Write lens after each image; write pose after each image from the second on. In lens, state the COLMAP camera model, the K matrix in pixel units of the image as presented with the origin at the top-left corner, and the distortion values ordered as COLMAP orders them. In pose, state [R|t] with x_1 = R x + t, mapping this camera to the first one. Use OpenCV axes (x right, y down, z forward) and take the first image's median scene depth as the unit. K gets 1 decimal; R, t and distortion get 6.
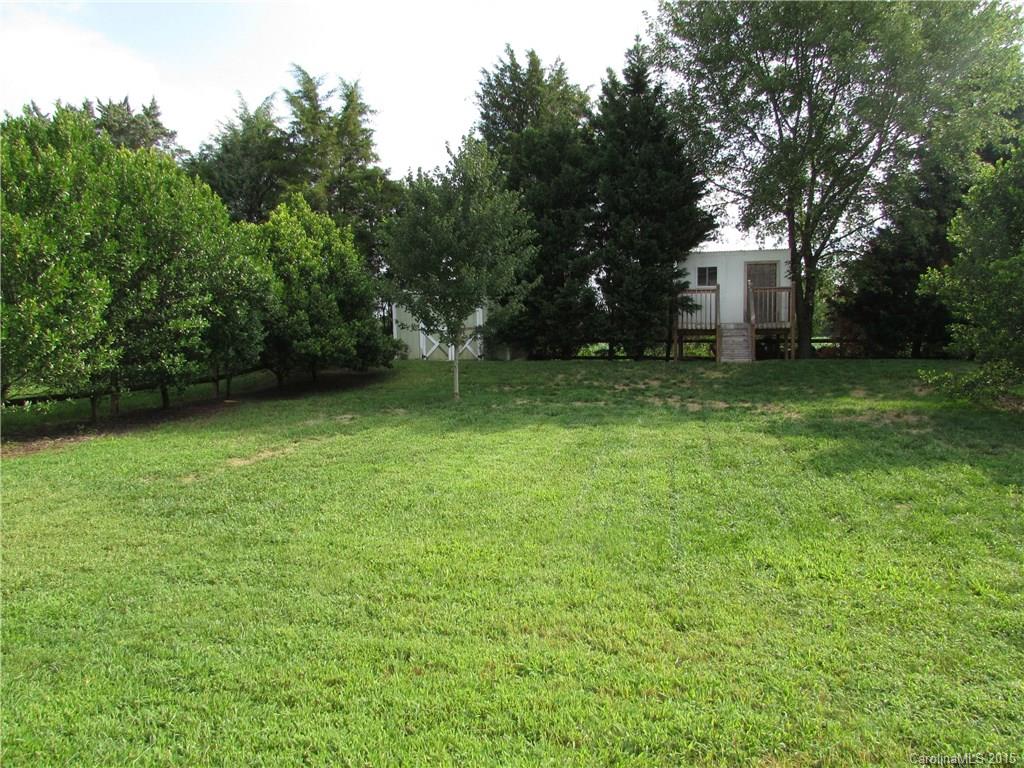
lens RADIAL K [[727.2, 0, 511.4], [0, 727.2, 387.8], [0, 0, 1]] dist [-0.041680, 0.015435]
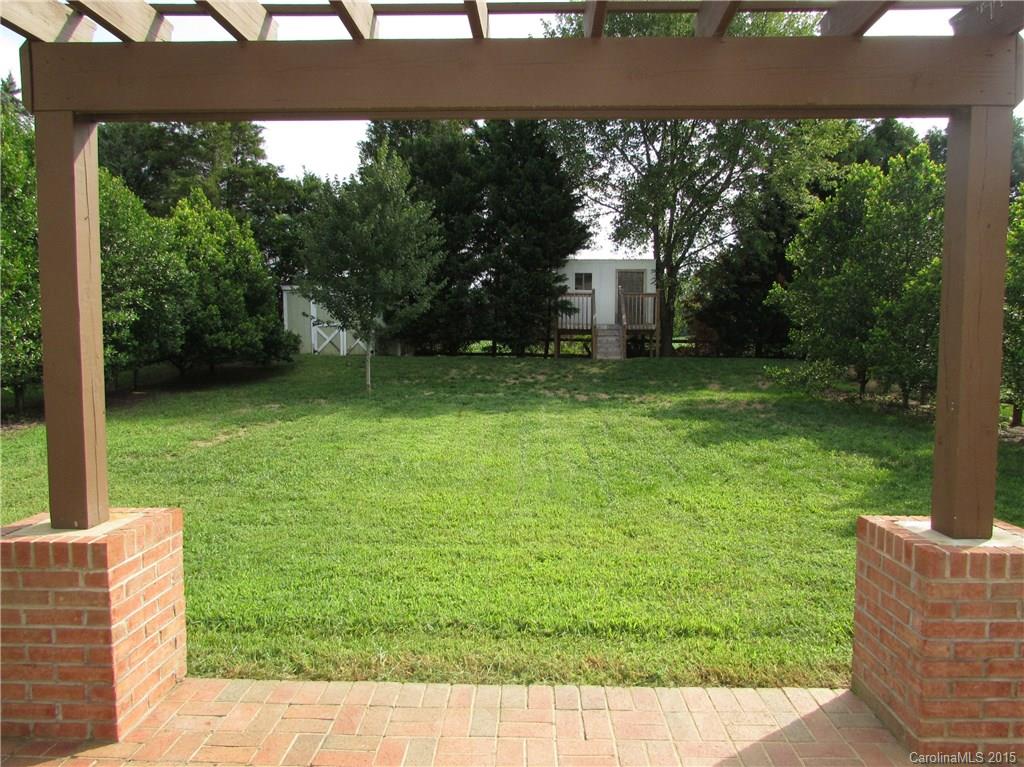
lens RADIAL K [[727.2, 0, 515.2], [0, 727.2, 382.8], [0, 0, 1]] dist [-0.041680, 0.015435]
pose [[0.980968, 0.003406, 0.194140, -0.062806], [-0.002871, 0.999991, -0.003034, 0.005868], [-0.194149, 0.002419, 0.980969, -0.089292]]
